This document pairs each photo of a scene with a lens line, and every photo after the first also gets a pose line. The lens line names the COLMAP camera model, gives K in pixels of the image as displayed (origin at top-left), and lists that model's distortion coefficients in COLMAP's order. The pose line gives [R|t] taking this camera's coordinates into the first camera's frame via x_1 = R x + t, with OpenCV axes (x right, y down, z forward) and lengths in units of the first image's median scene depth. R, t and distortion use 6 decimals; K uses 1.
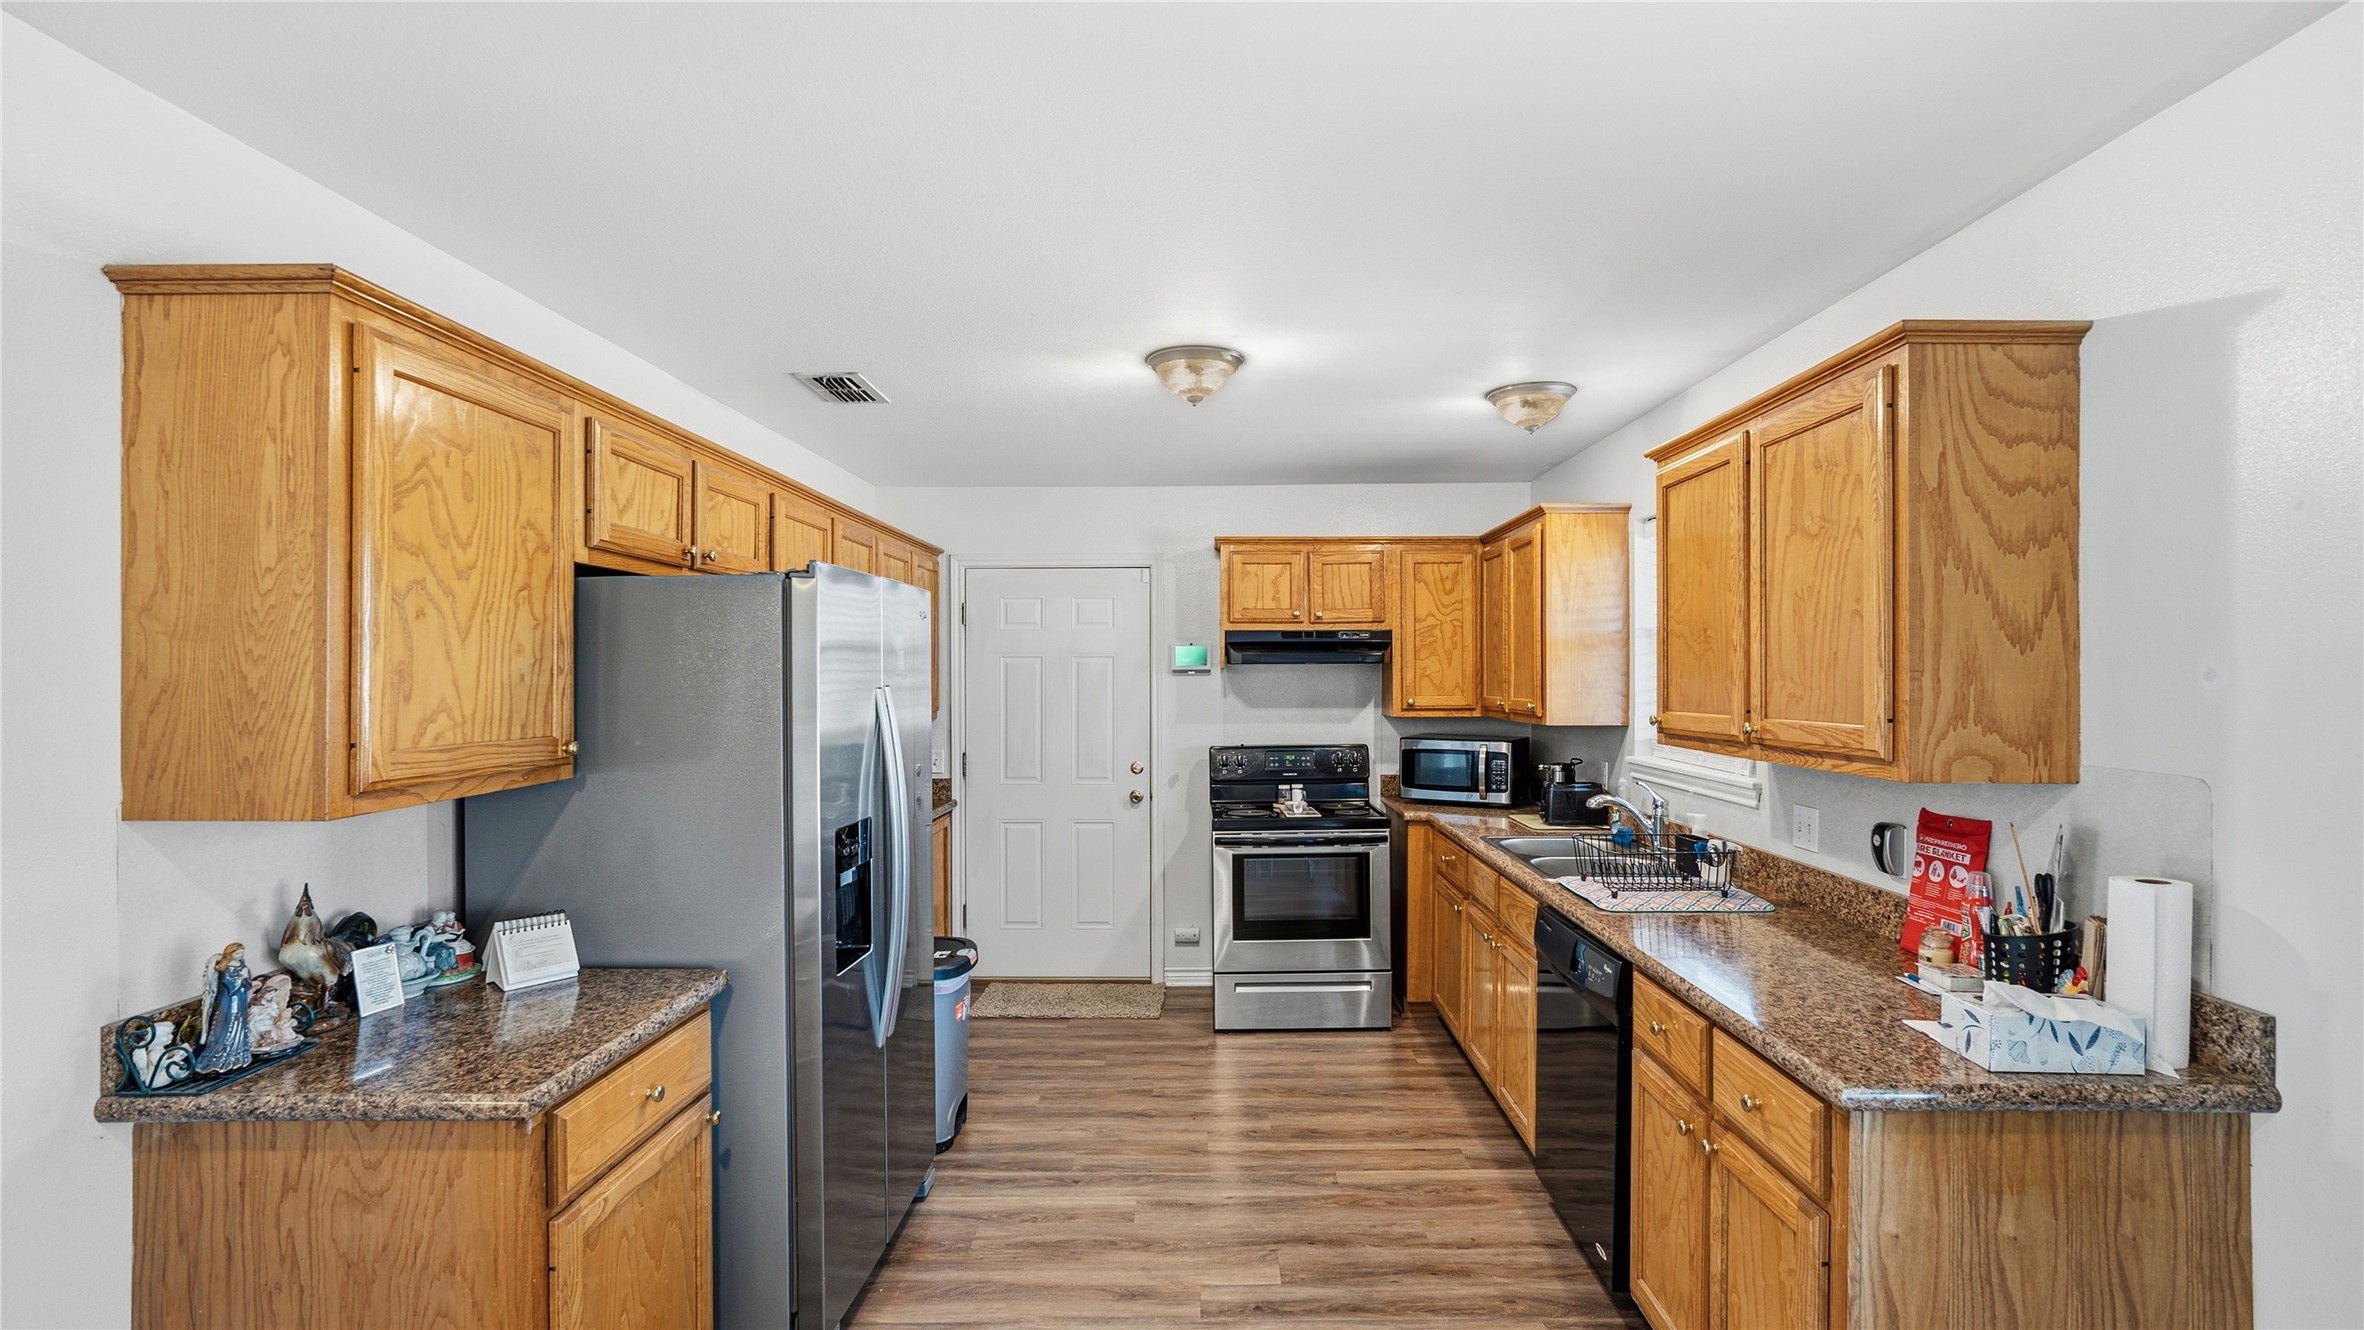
lens RADIAL K [[1063.9, 0, 1218.6], [0, 1063.9, 668.3], [0, 0, 1]] dist [-0.003624, 0.000026]
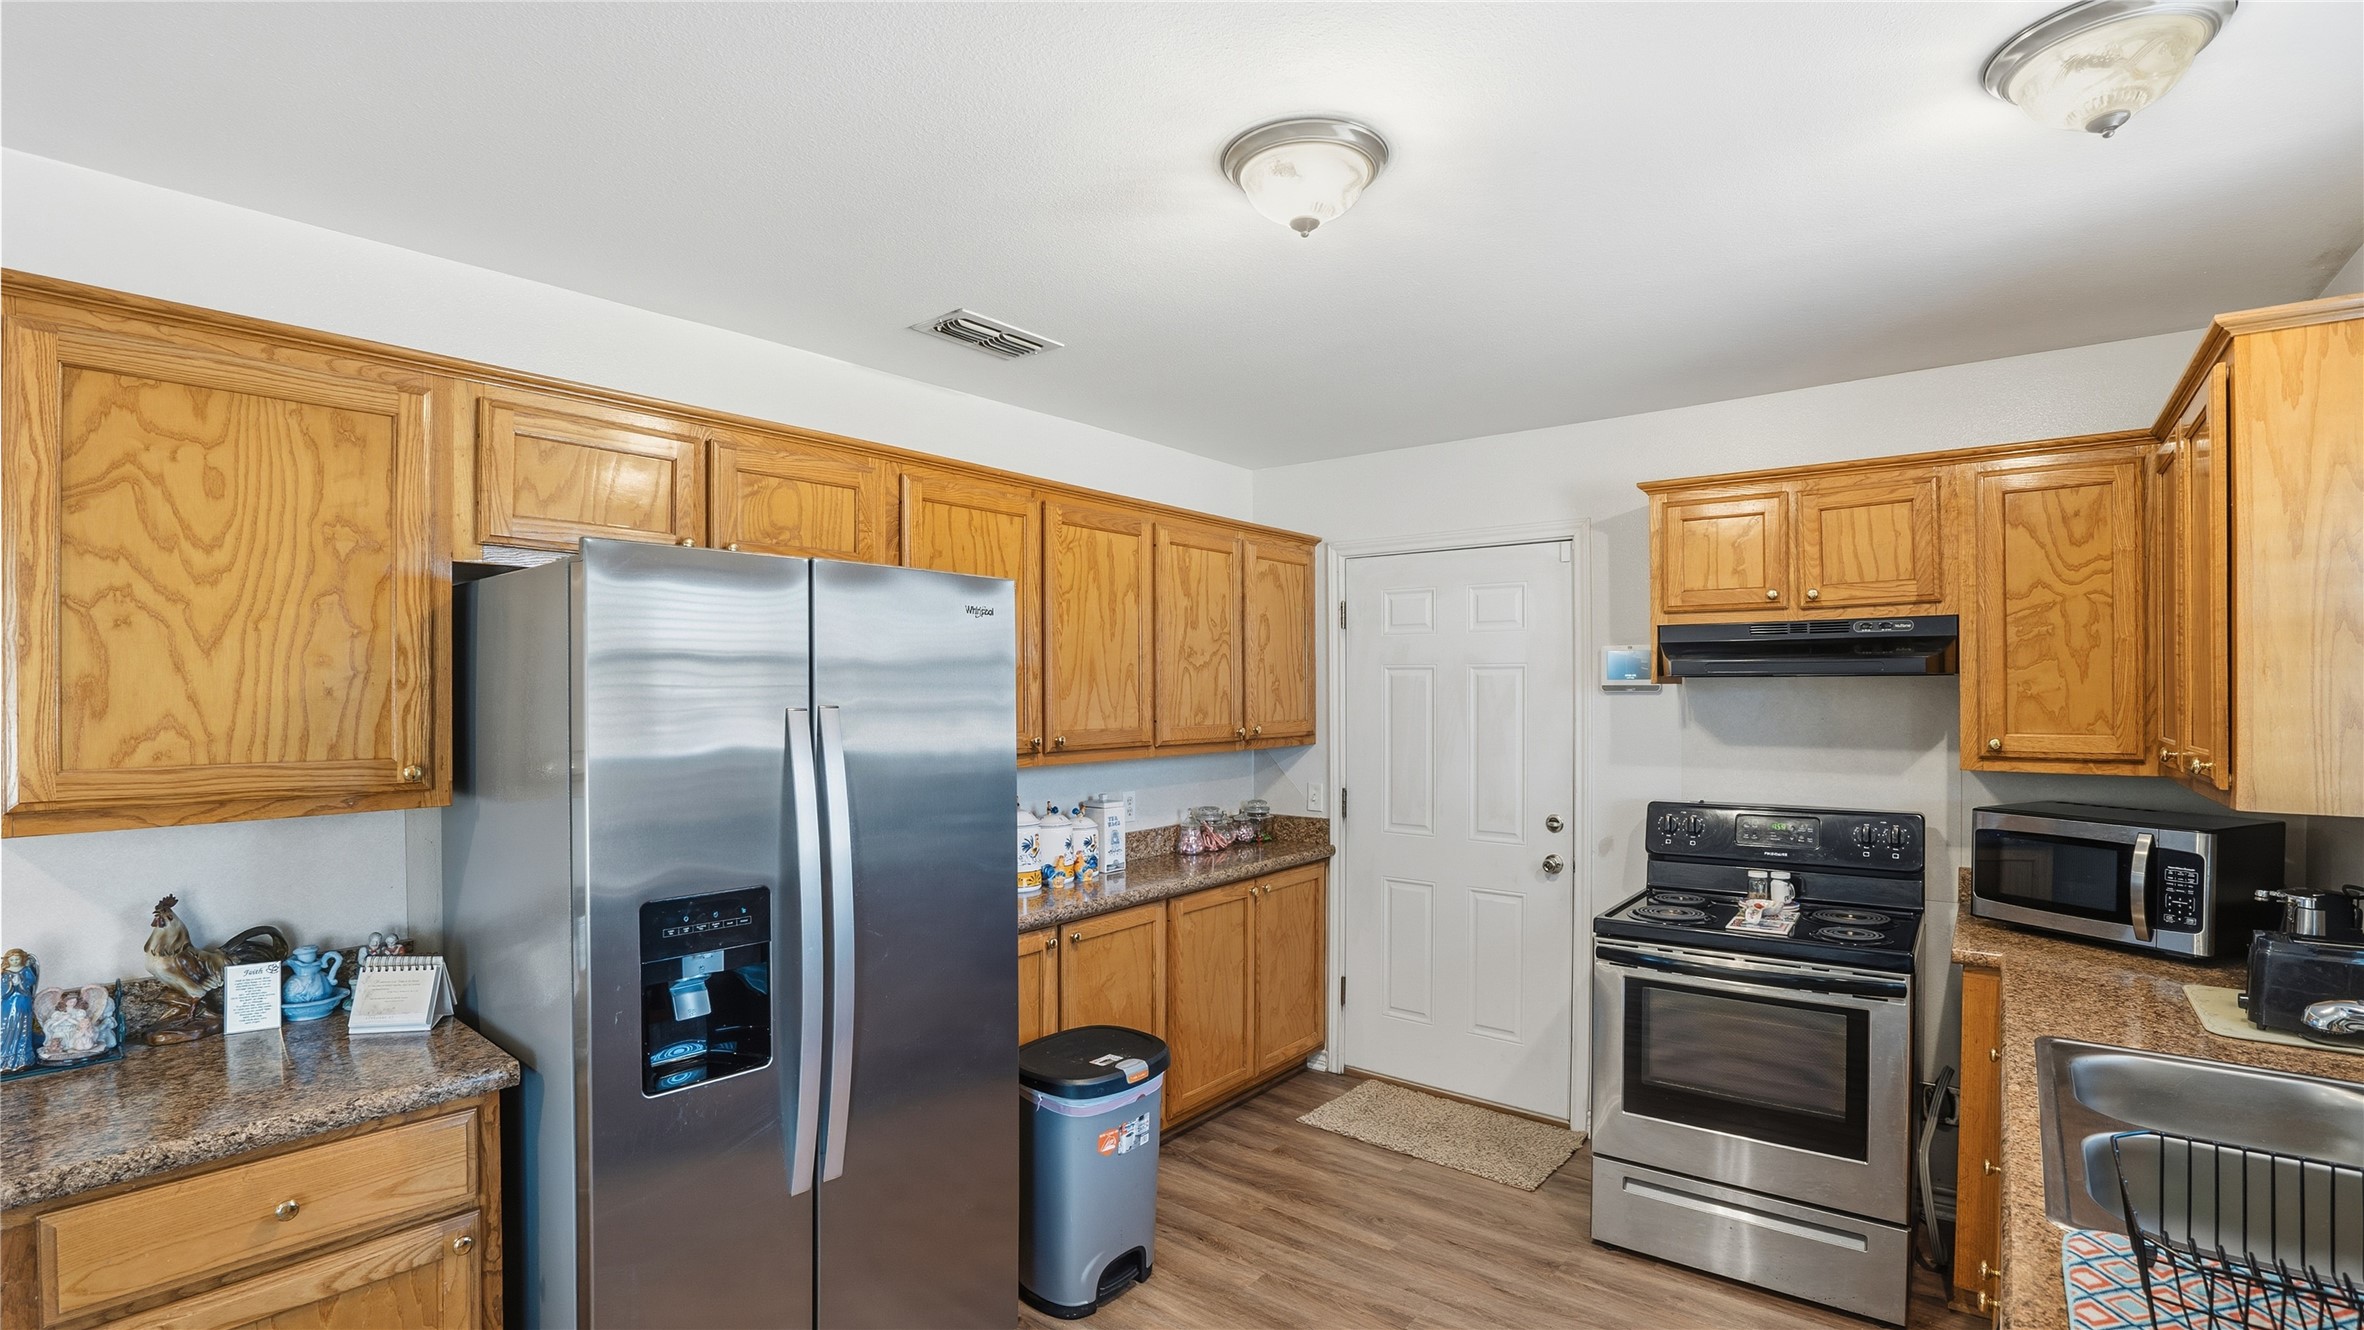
lens RADIAL K [[1069.7, 0, 1178.1], [0, 1069.7, 676.0], [0, 0, 1]] dist [-0.069742, 0.014567]
pose [[0.779874, -0.003572, -0.625926, 0.187523], [-0.000816, 0.999977, -0.006723, 0.000156], [0.625936, 0.005754, 0.779853, 0.324454]]
